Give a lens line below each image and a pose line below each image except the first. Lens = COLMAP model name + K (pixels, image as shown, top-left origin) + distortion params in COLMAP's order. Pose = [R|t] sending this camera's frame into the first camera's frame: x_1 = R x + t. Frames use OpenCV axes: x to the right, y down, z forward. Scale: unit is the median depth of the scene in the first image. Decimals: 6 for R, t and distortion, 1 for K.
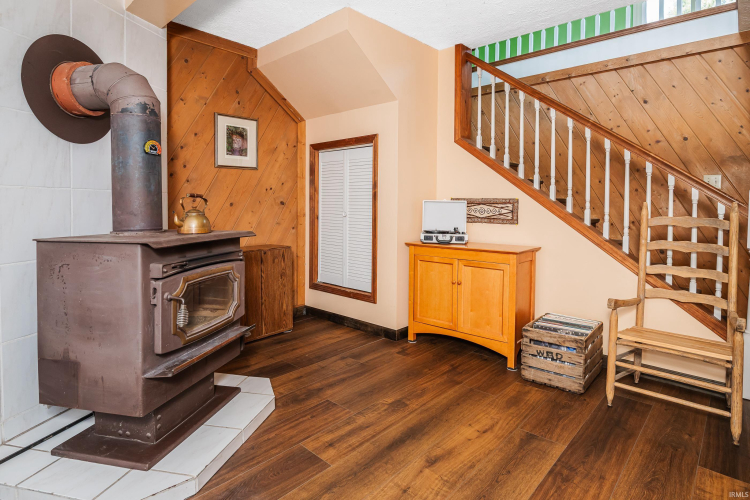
lens RADIAL K [[403.4, 0, 377.9], [0, 403.4, 213.9], [0, 0, 1]] dist [-0.019368, 0.000469]
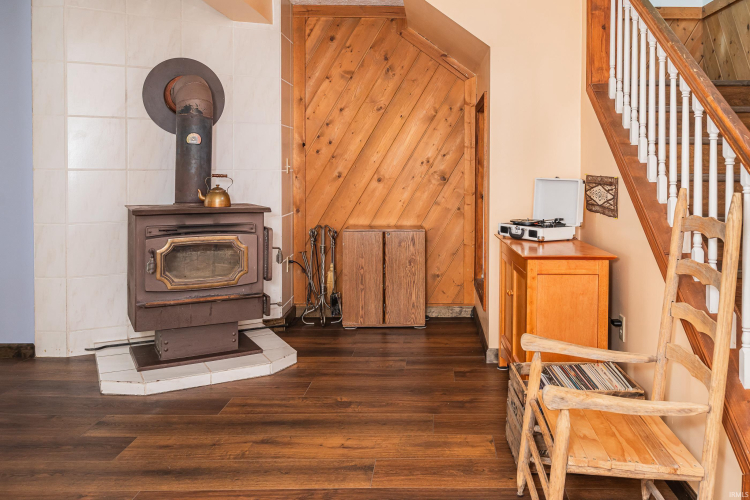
lens RADIAL K [[624.9, 0, 441.8], [0, 624.9, 177.6], [0, 0, 1]] dist [-0.006587, 0.006686]
pose [[0.680045, 0.008926, -0.733116, 0.836675], [-0.016891, 0.999851, -0.003495, -0.028028], [0.732976, 0.014759, 0.680094, 0.127023]]
